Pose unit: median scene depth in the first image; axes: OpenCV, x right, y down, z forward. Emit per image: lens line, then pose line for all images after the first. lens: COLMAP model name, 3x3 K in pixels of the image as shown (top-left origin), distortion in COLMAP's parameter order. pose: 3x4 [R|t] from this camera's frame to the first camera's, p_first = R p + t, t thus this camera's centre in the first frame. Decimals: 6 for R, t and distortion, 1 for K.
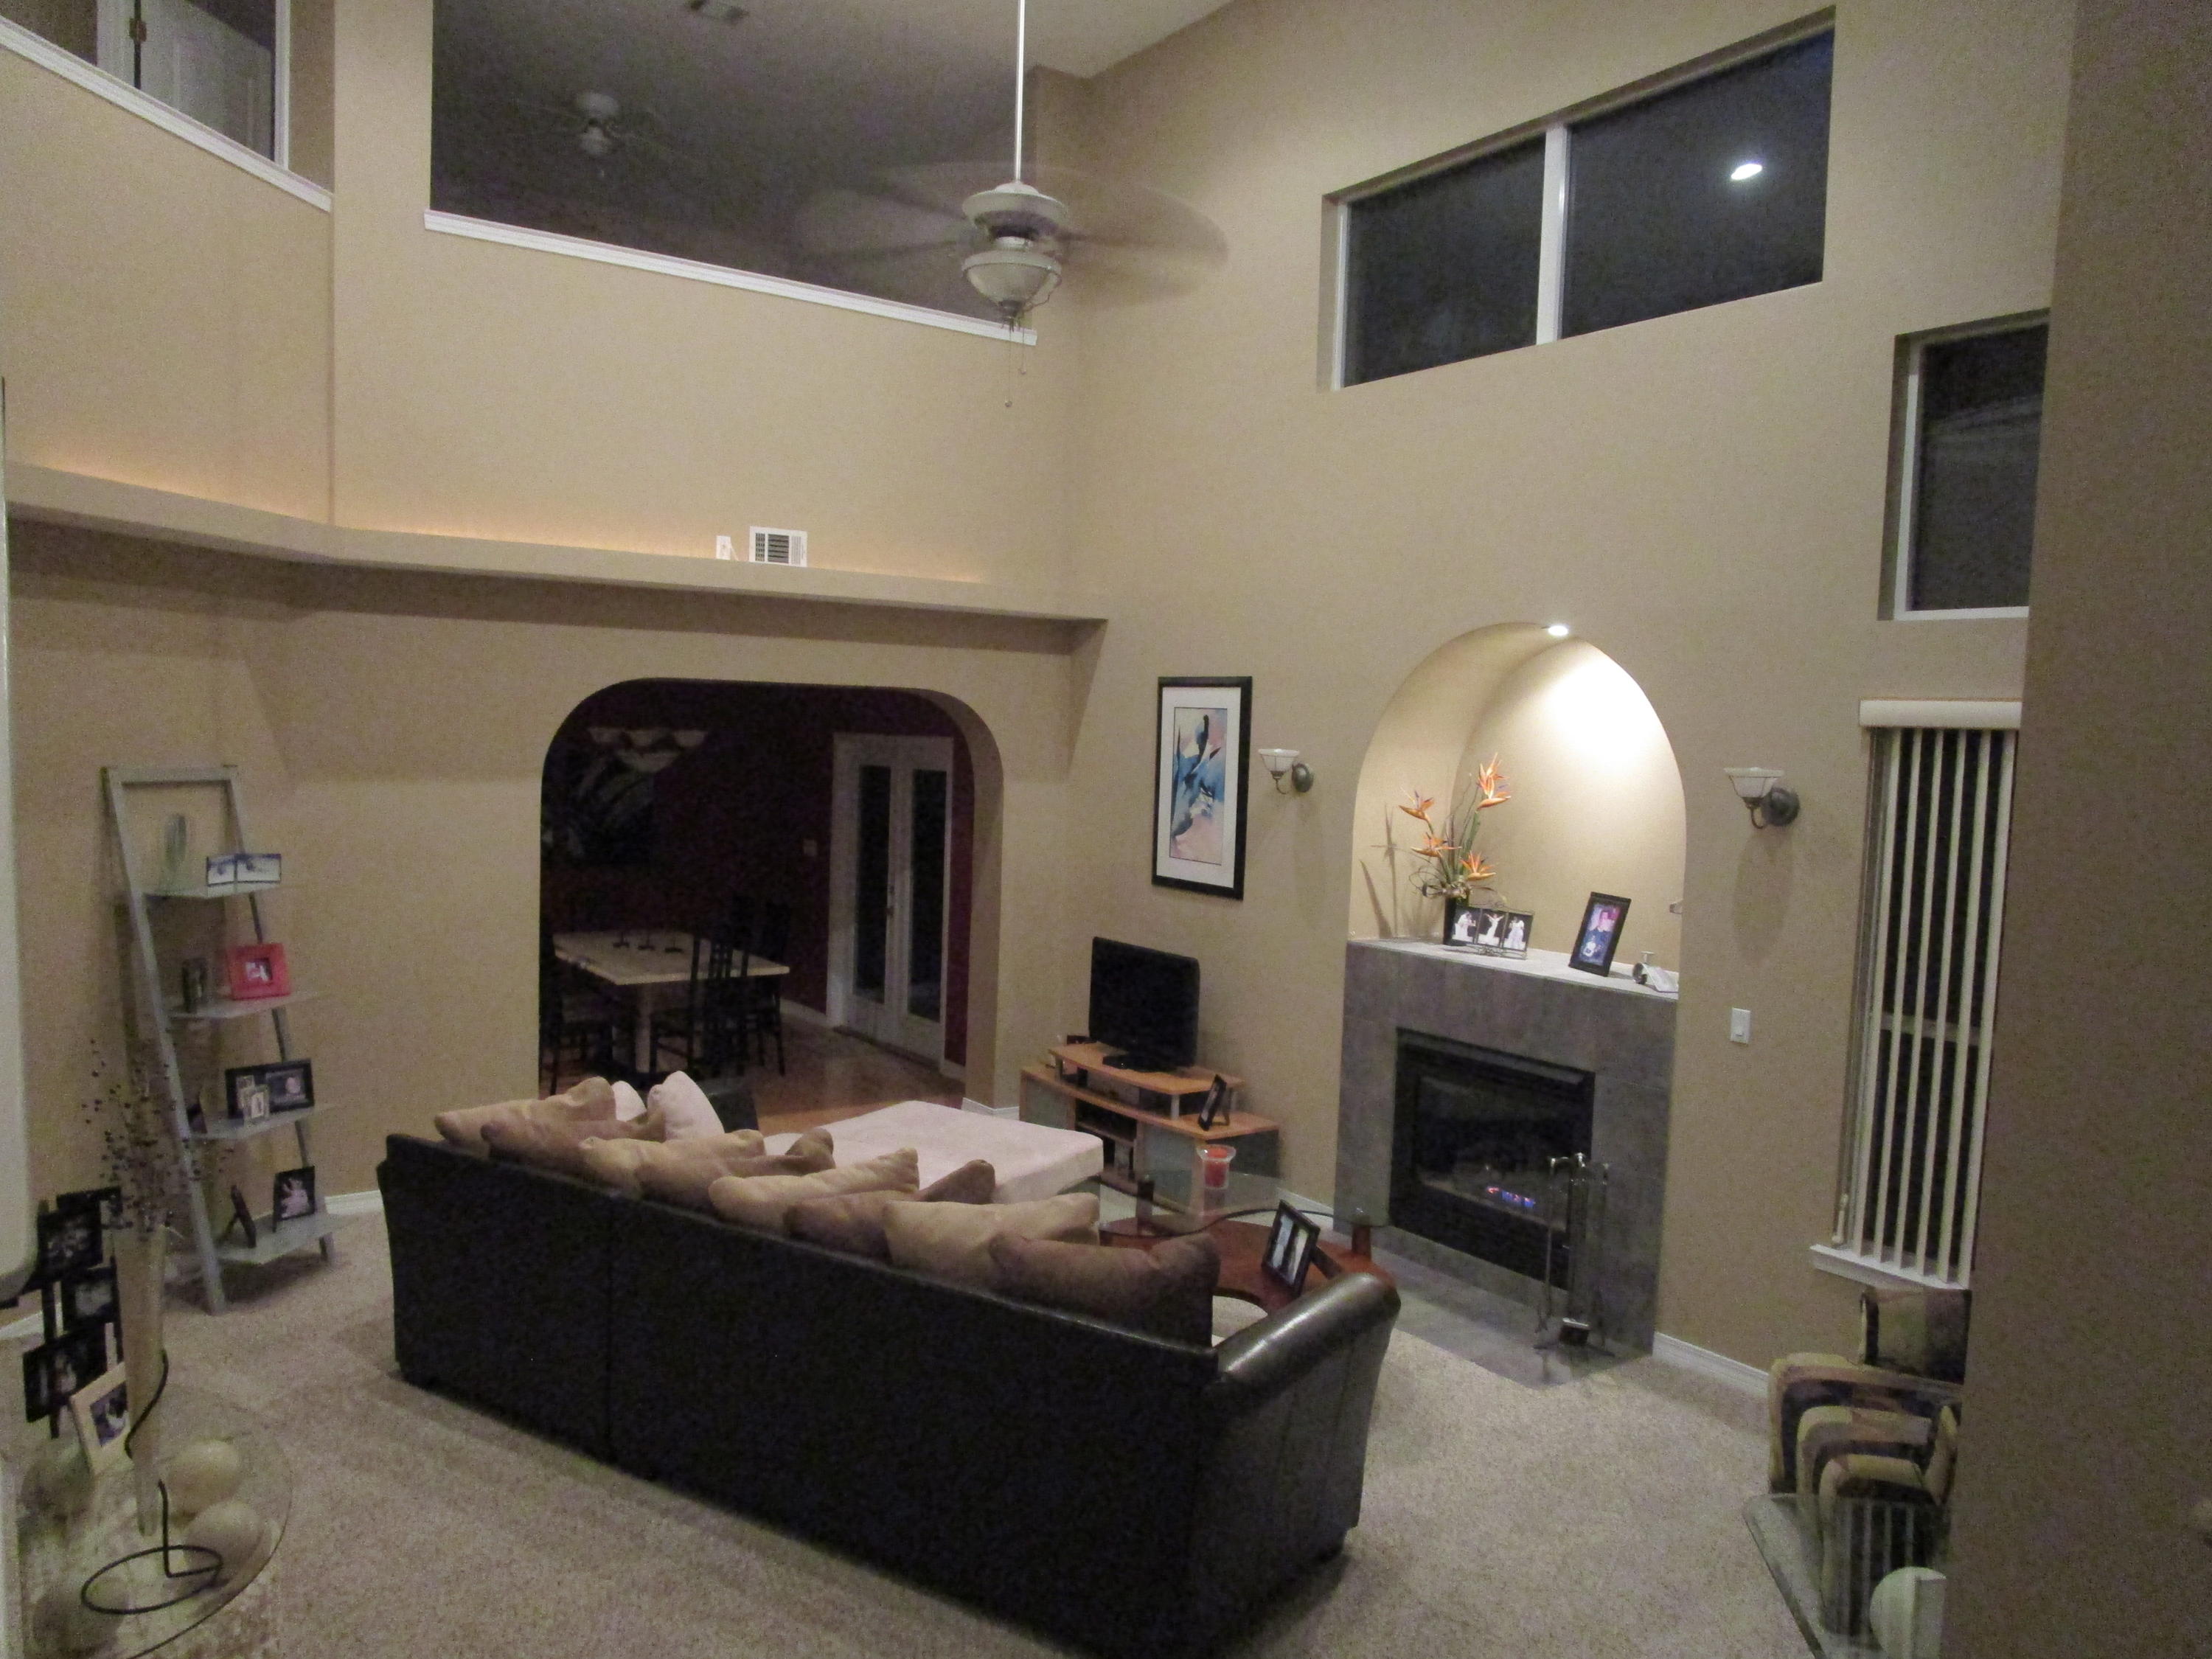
lens RADIAL K [[1565.6, 0, 1112.0], [0, 1565.6, 830.9], [0, 0, 1]] dist [-0.025039, -0.002192]
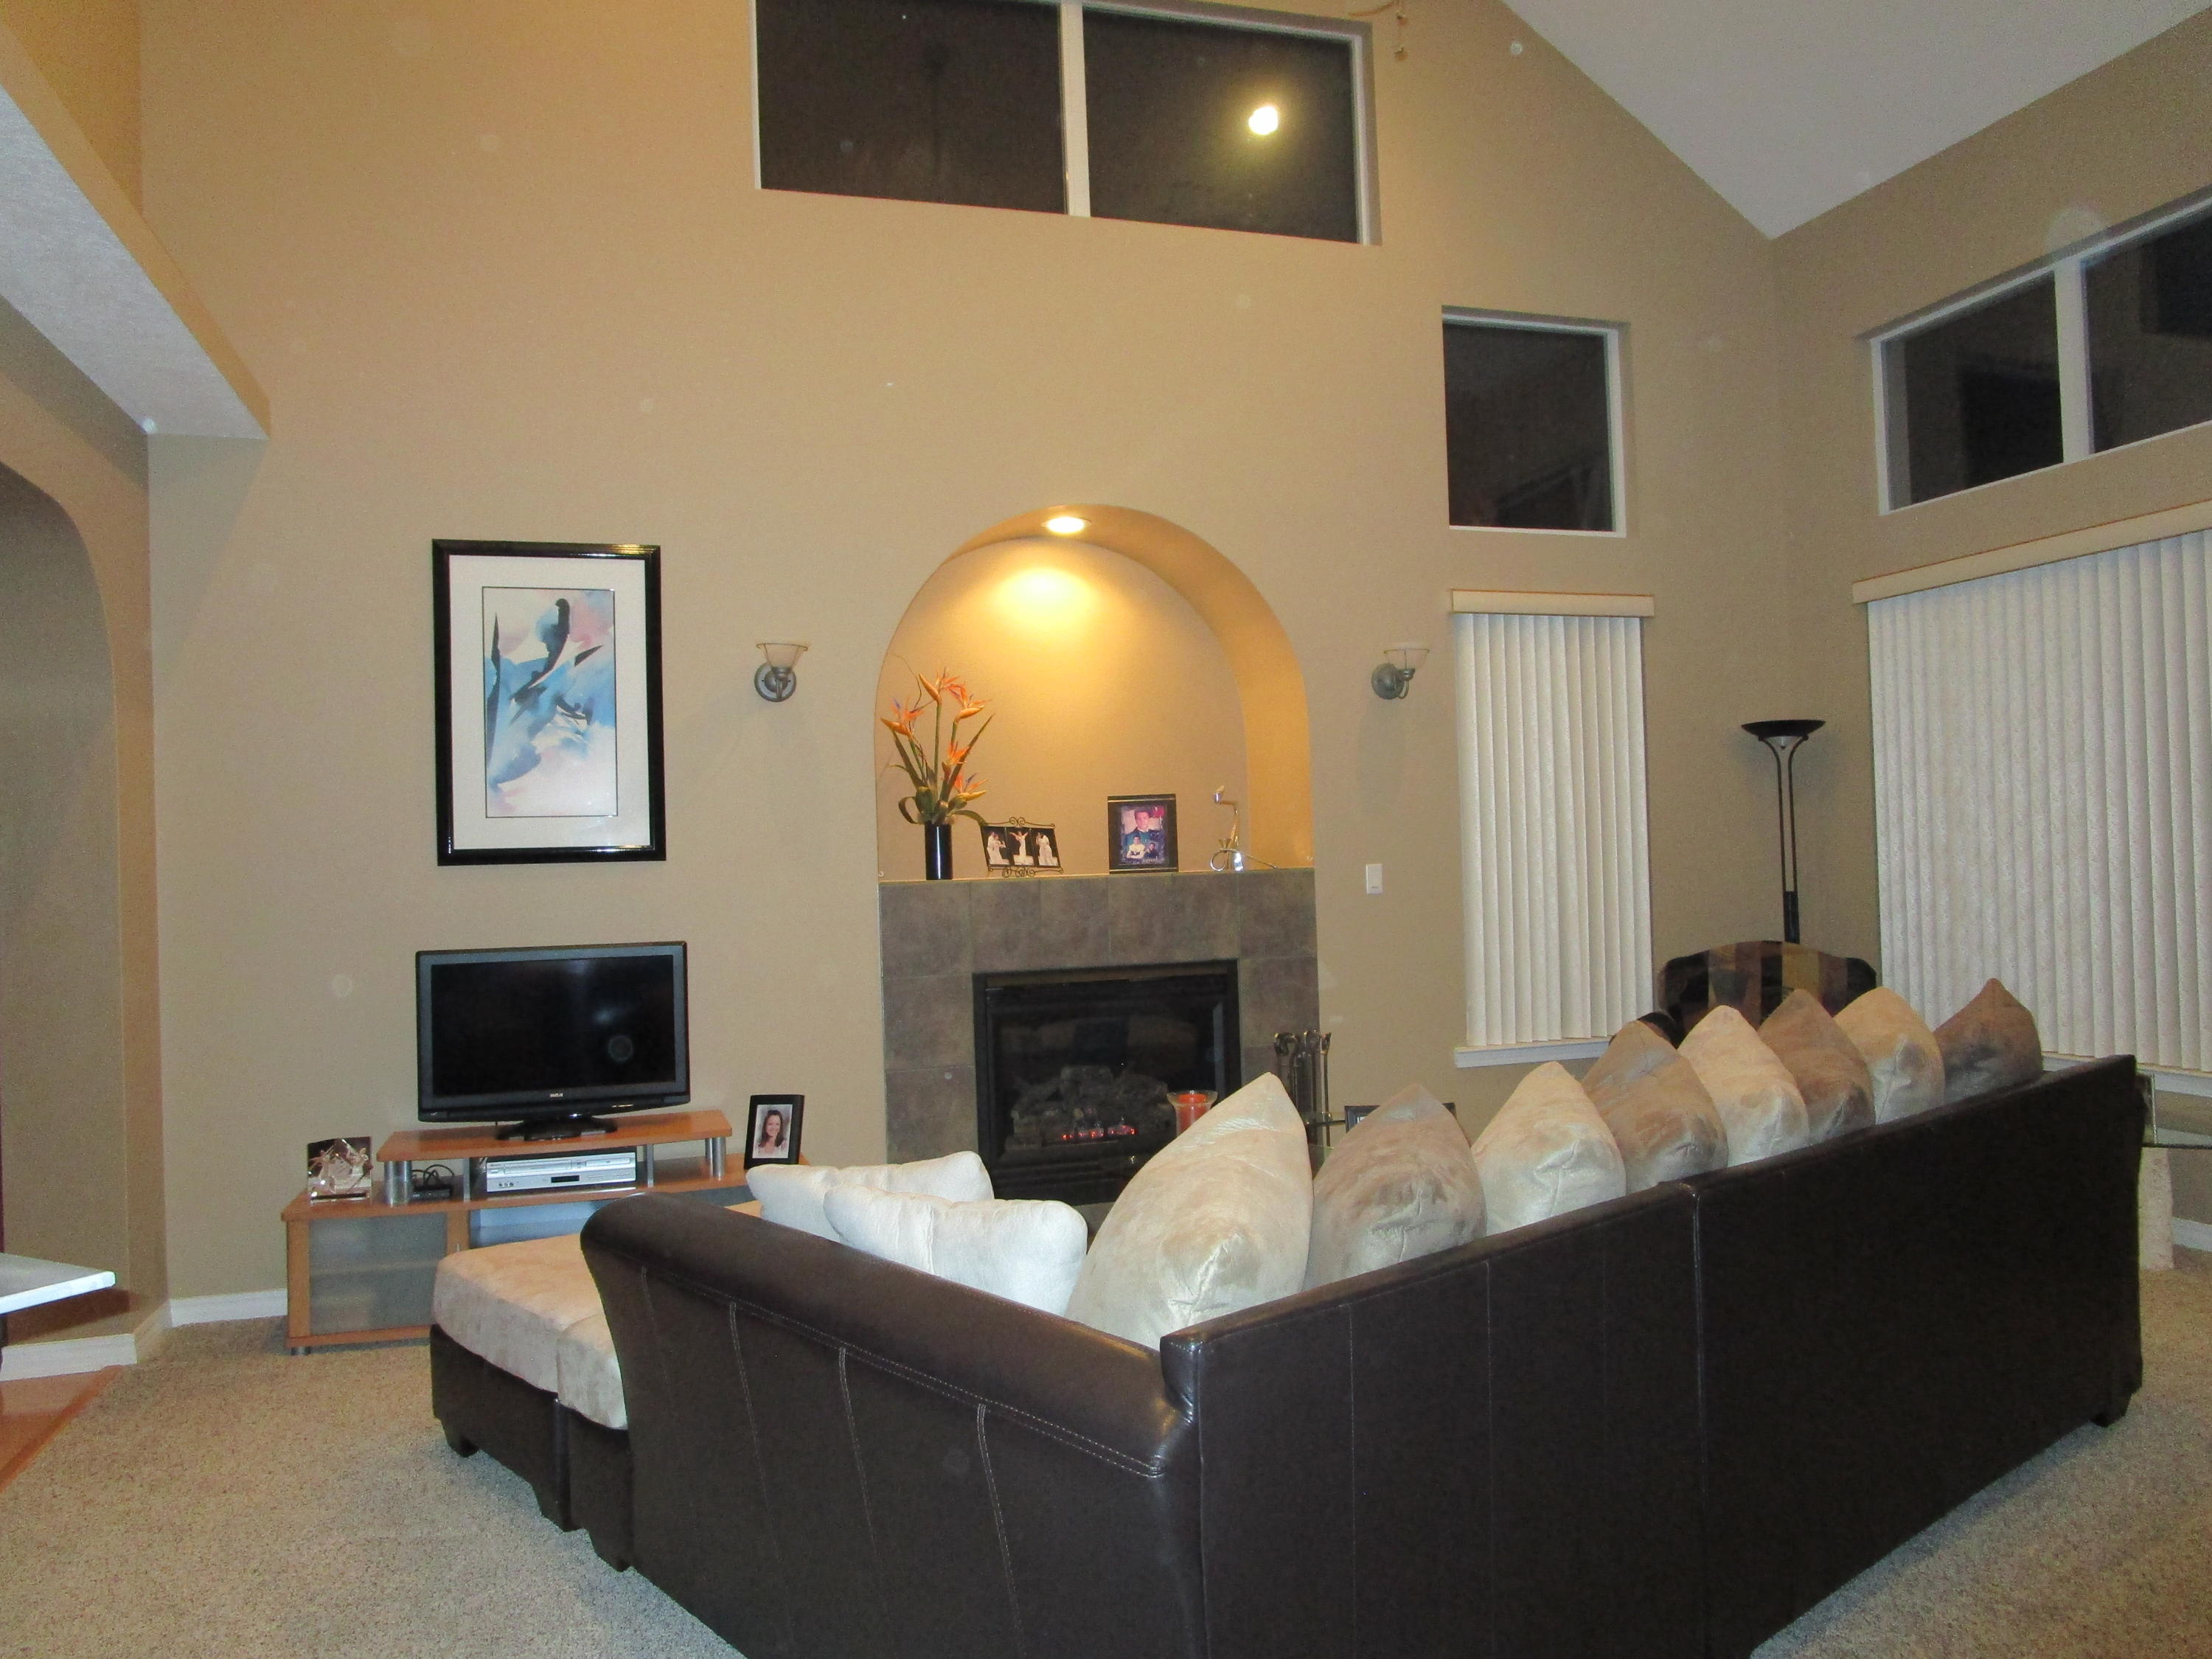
lens RADIAL K [[1565.6, 0, 1102.5], [0, 1565.6, 826.6], [0, 0, 1]] dist [-0.025039, -0.002192]
pose [[0.325506, -0.035430, 0.944876, -0.584667], [0.098103, 0.995170, 0.003519, 0.051608], [-0.940437, 0.091550, 0.327409, 0.657311]]
